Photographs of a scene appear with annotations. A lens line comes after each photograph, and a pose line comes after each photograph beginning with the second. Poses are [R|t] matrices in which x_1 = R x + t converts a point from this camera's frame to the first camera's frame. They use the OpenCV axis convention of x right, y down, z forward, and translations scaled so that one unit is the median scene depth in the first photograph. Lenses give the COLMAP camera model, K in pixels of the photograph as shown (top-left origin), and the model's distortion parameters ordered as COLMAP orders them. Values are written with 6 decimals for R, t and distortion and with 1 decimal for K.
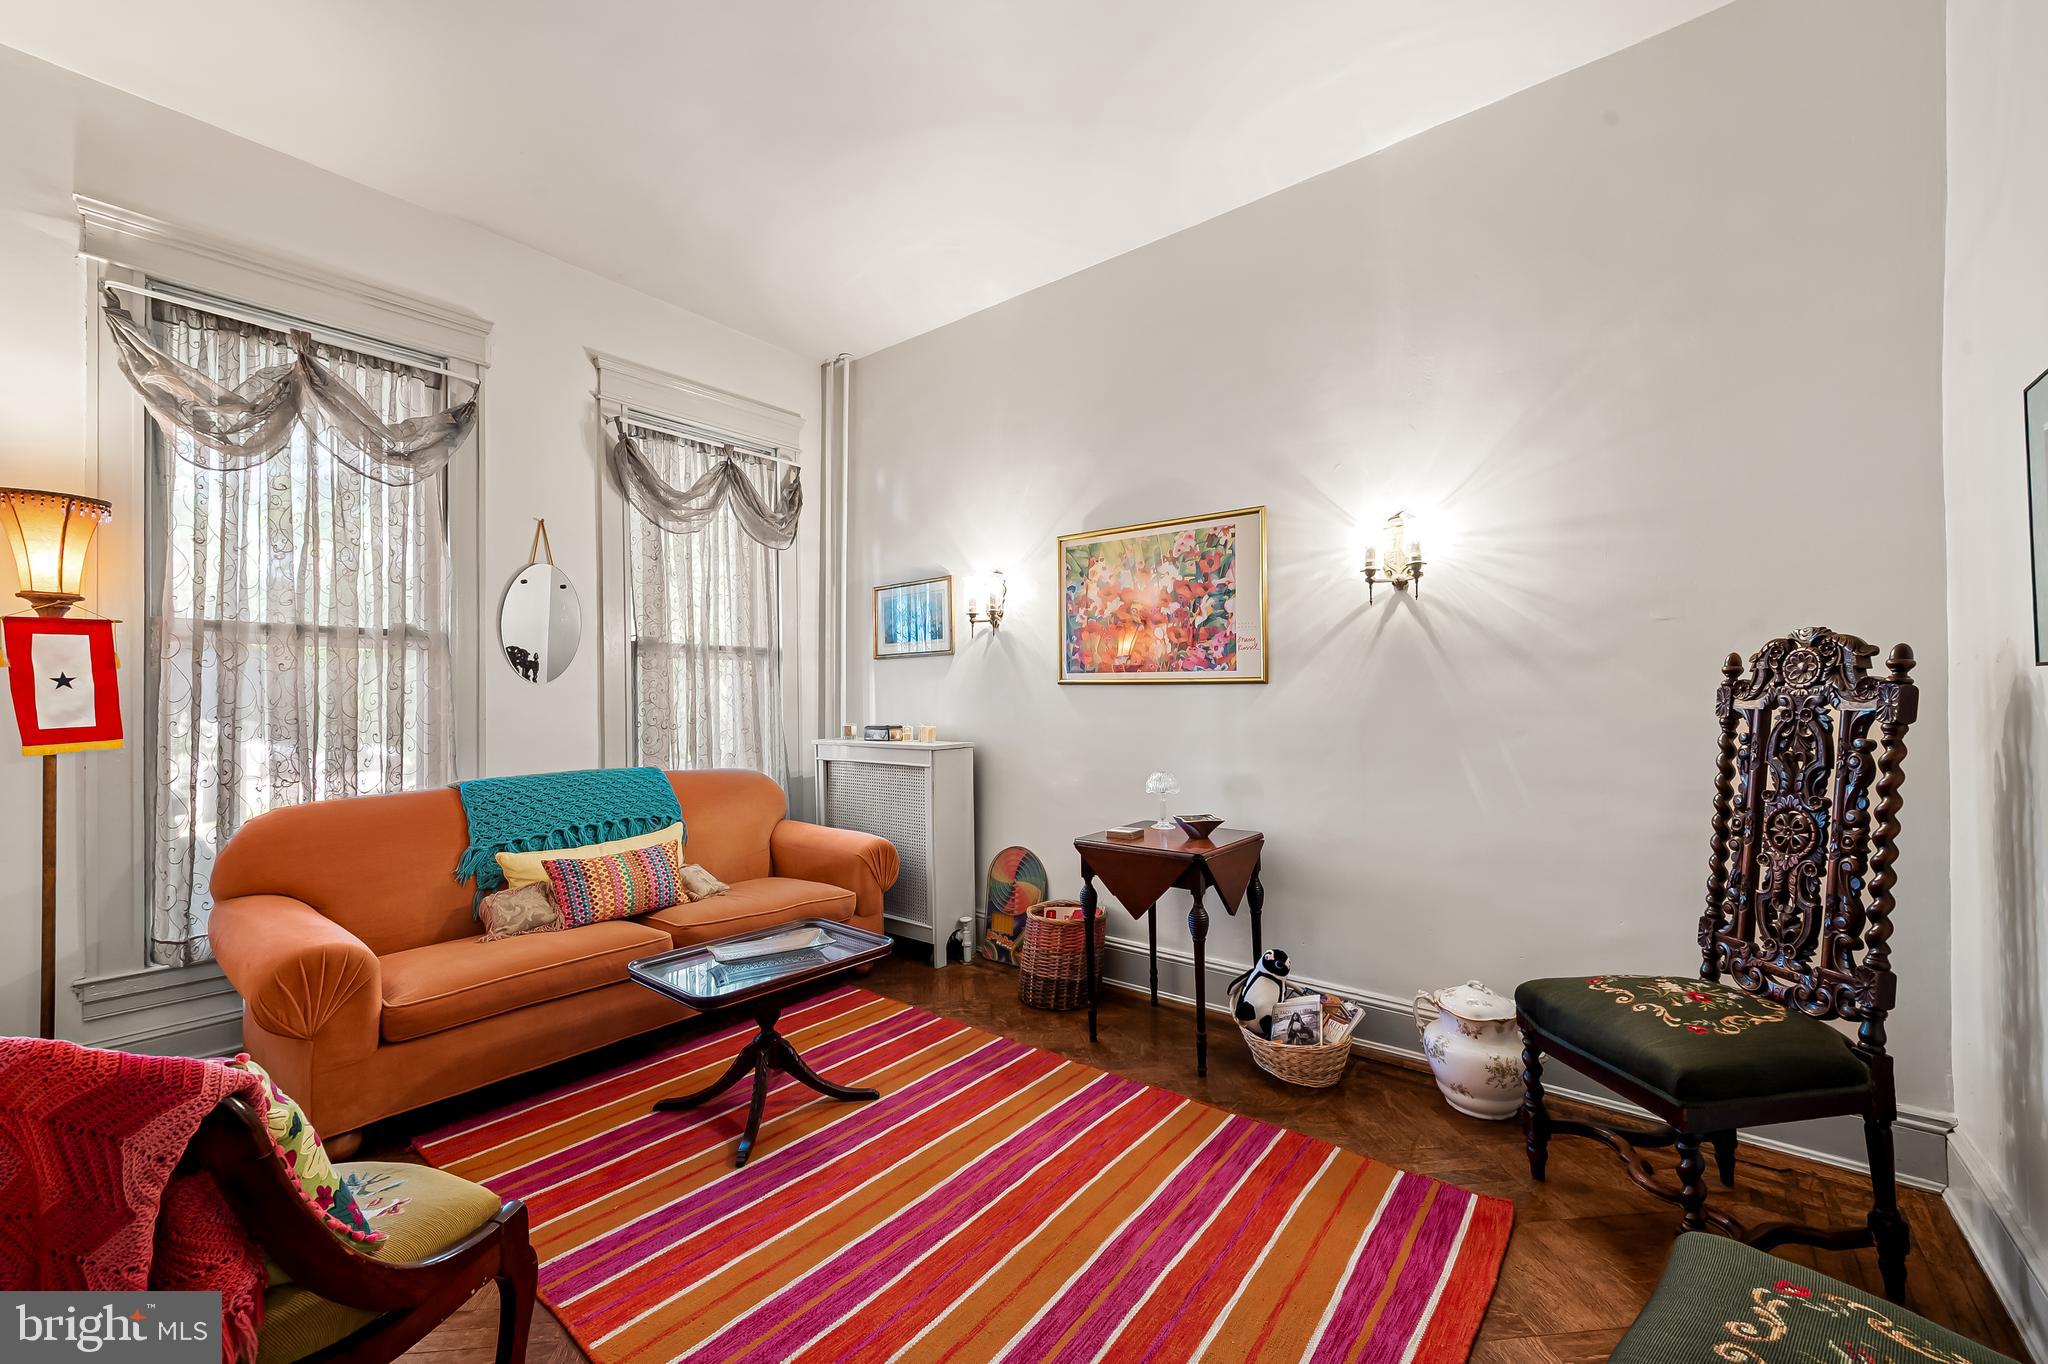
lens RADIAL K [[804.0, 0, 1020.4], [0, 804.0, 701.5], [0, 0, 1]] dist [-0.000186, 0.000048]
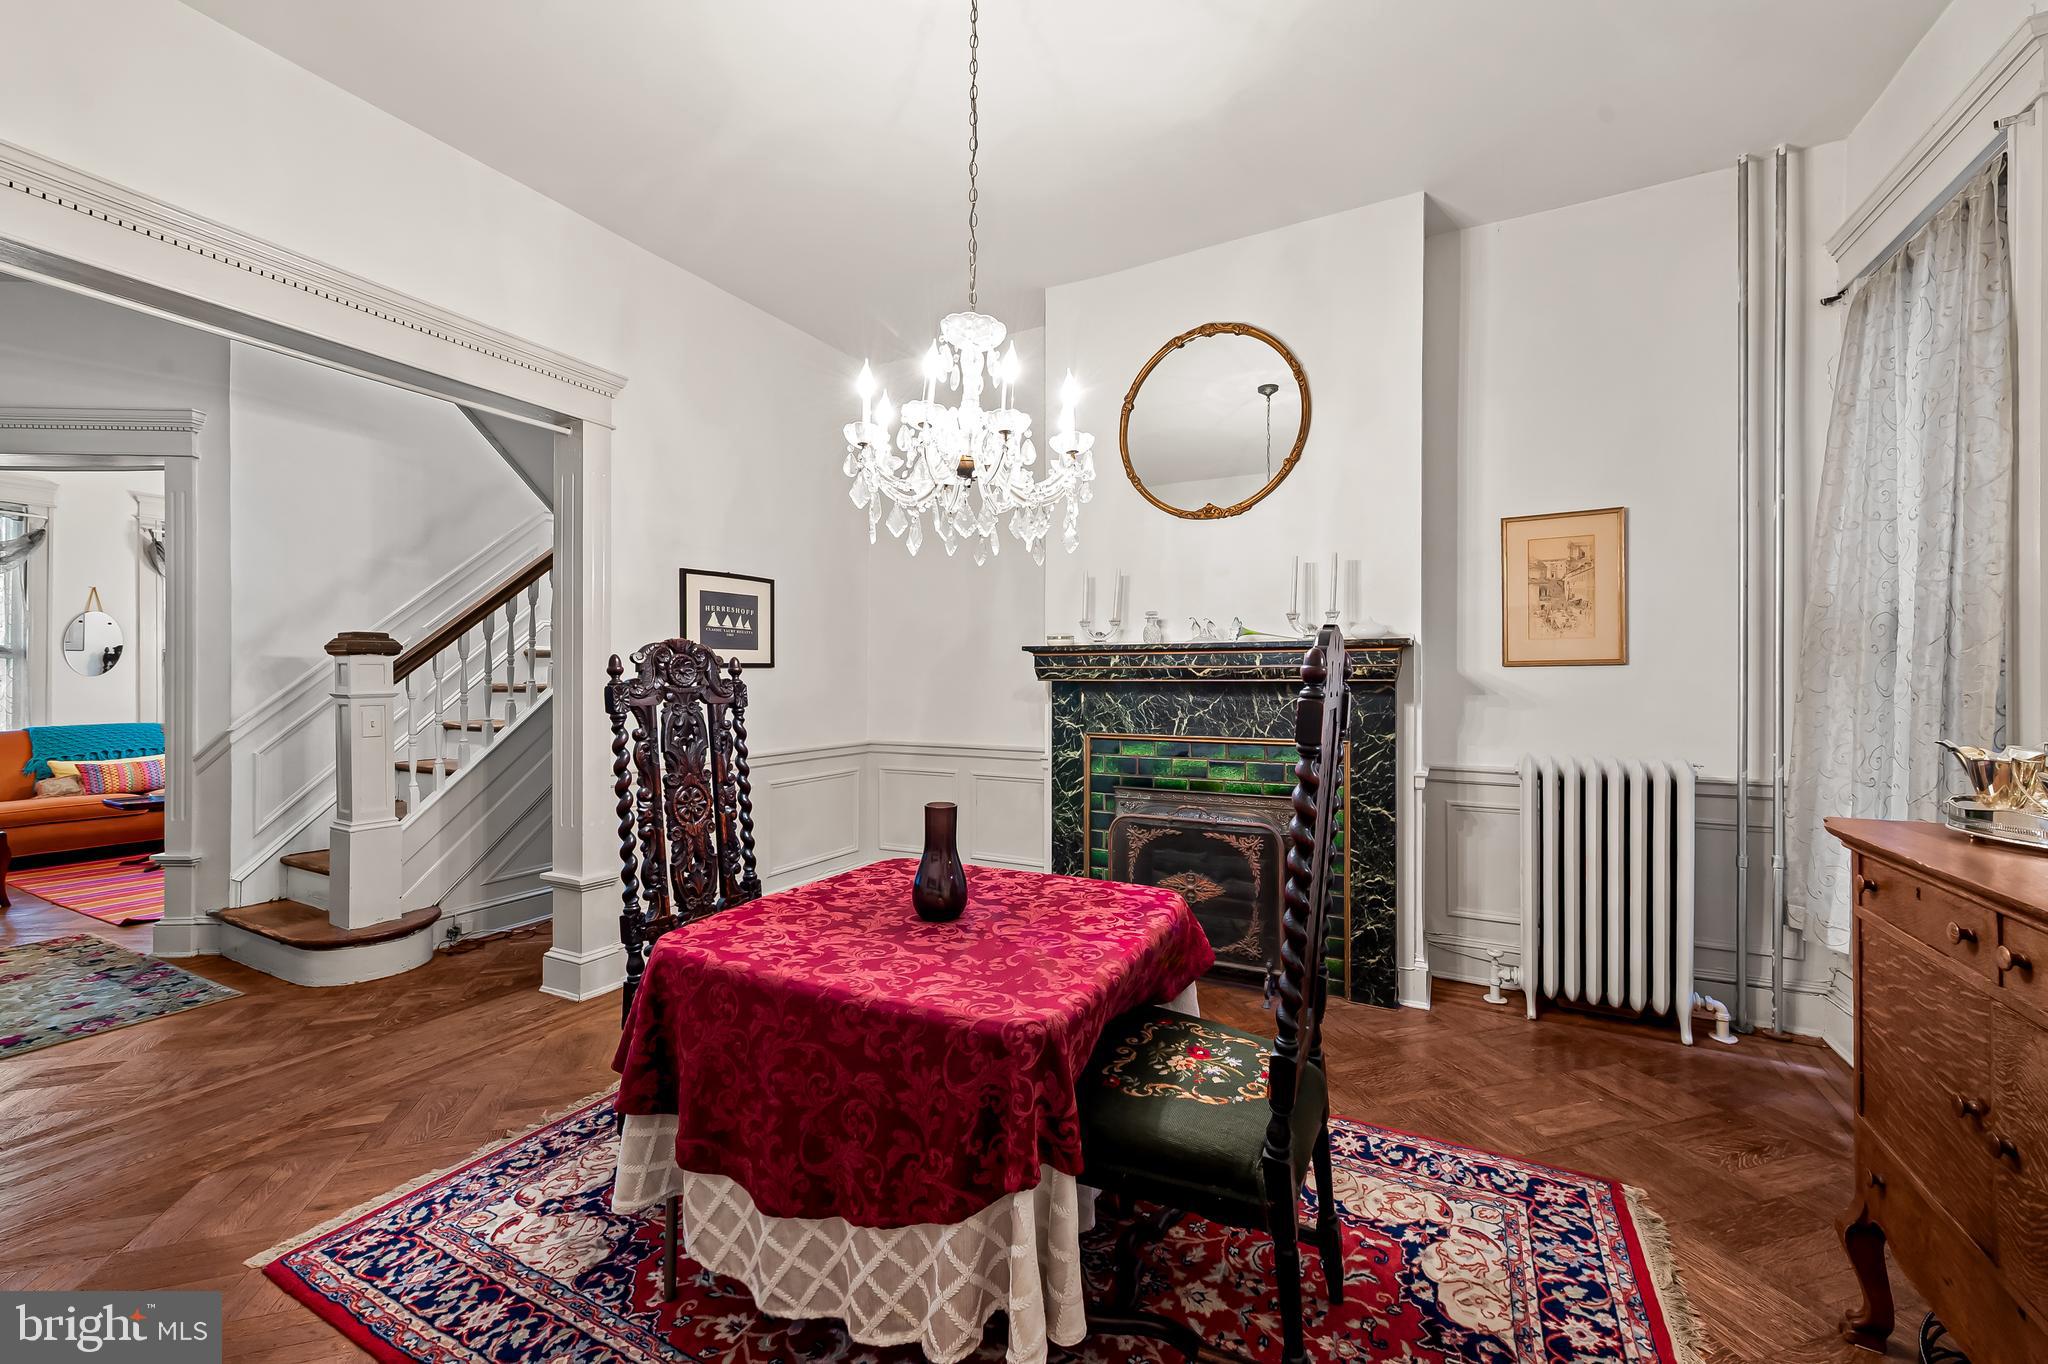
lens RADIAL K [[804.7, 0, 1024.0], [0, 804.7, 682.0], [0, 0, 1]] dist [0.000908, 0.000266]
pose [[0.979431, 0.004919, 0.201721, 1.338371], [-0.003328, 0.999961, -0.008226, -0.001162], [-0.201754, 0.007385, 0.979408, -1.479153]]
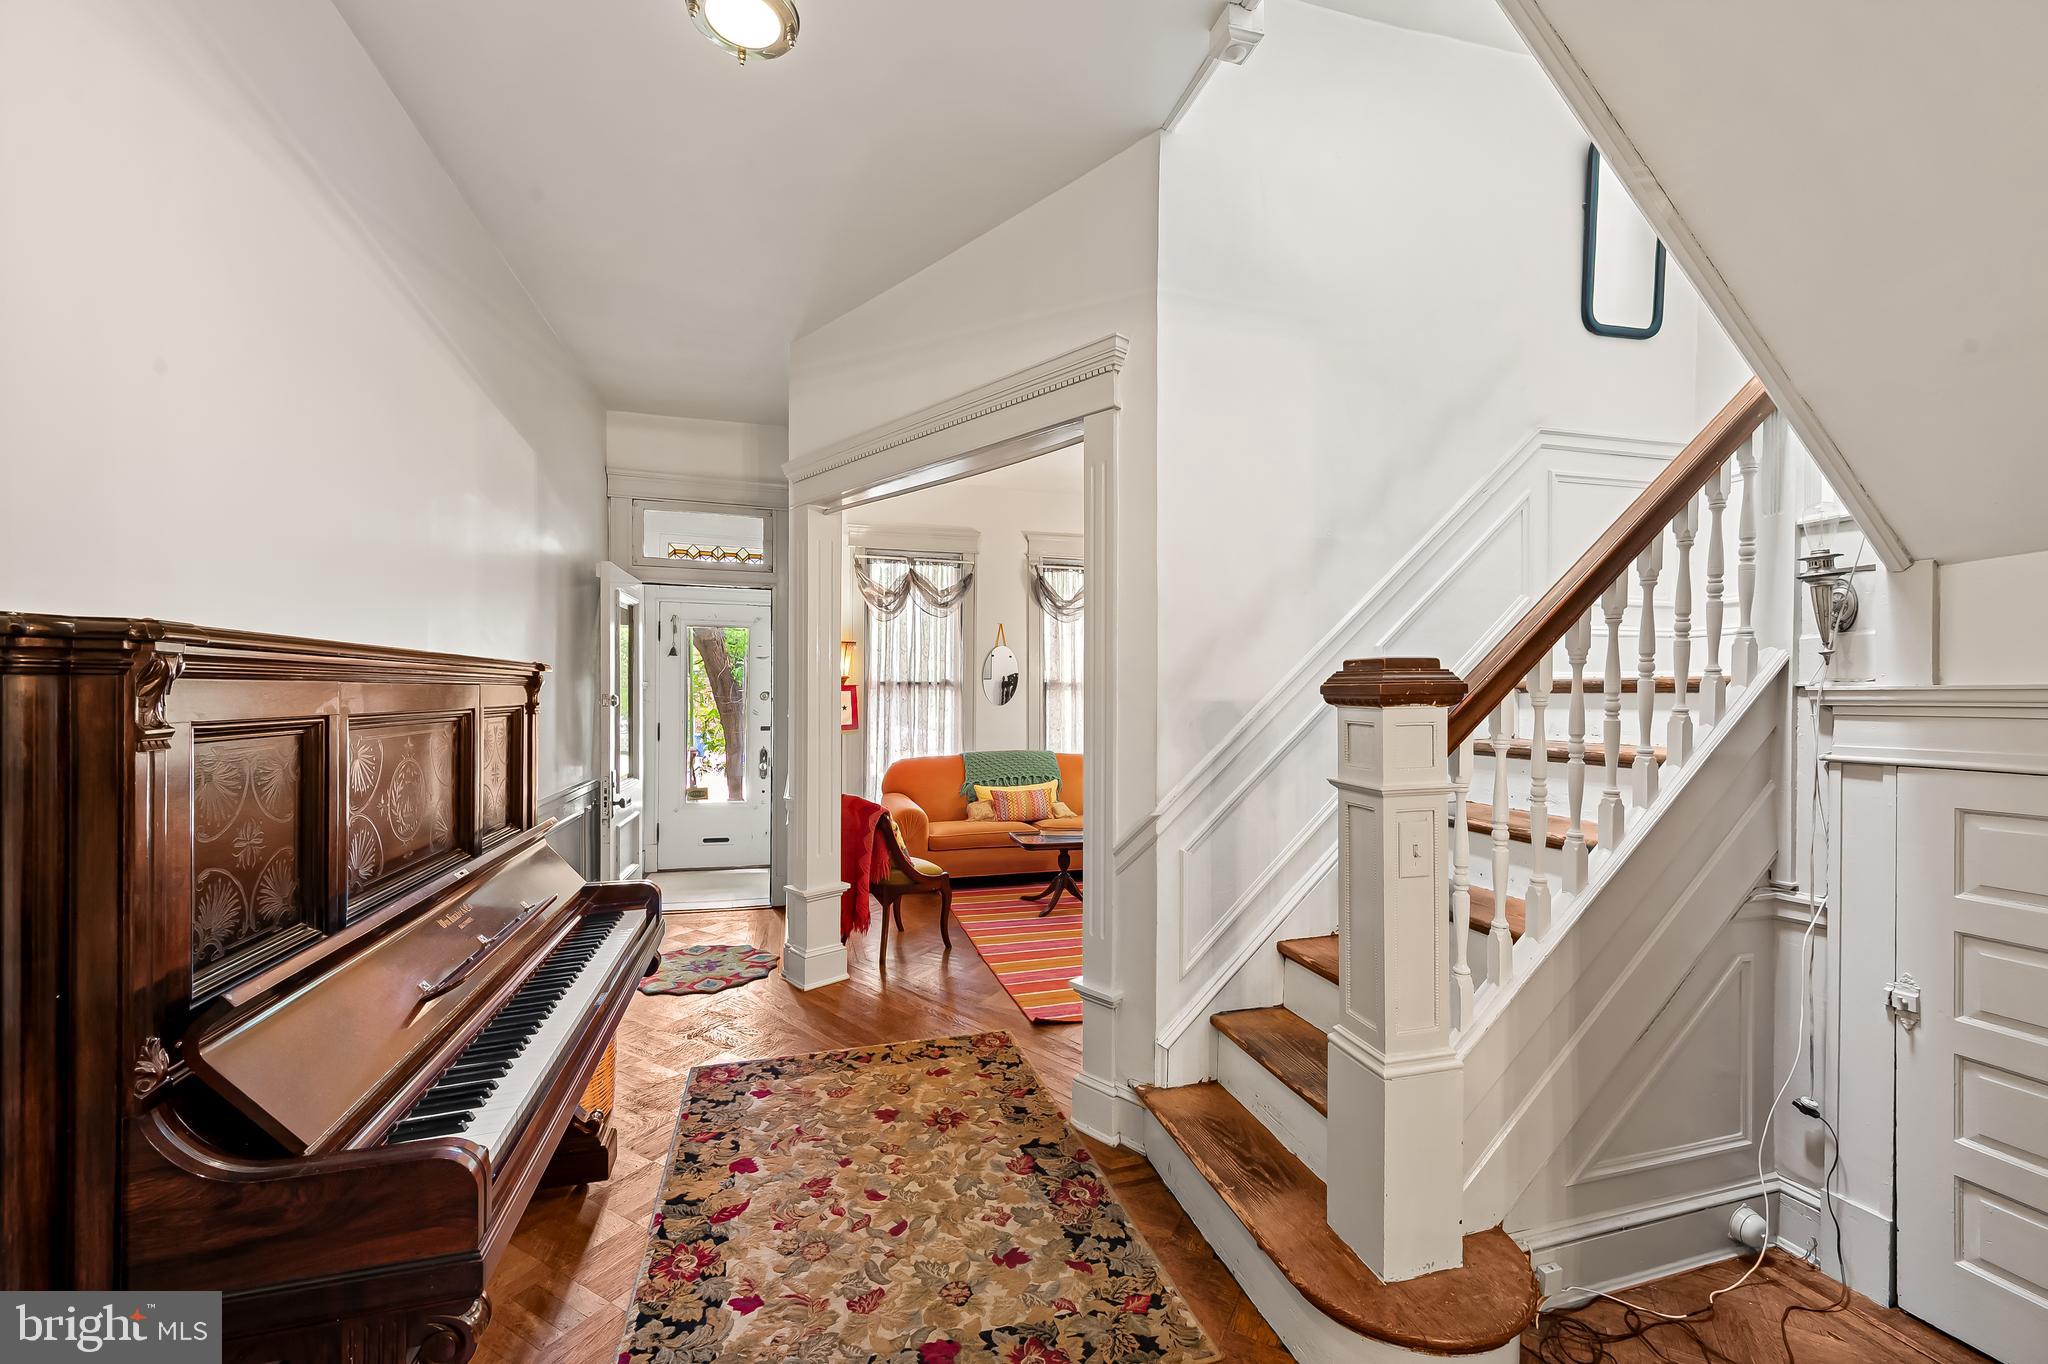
lens RADIAL K [[804.0, 0, 1020.4], [0, 804.0, 701.5], [0, 0, 1]] dist [-0.000186, 0.000048]
pose [[0.816327, 0.010667, -0.577491, 0.716537], [-0.009391, 0.999942, 0.005196, -0.052744], [0.577513, 0.001182, 0.816380, -0.720468]]
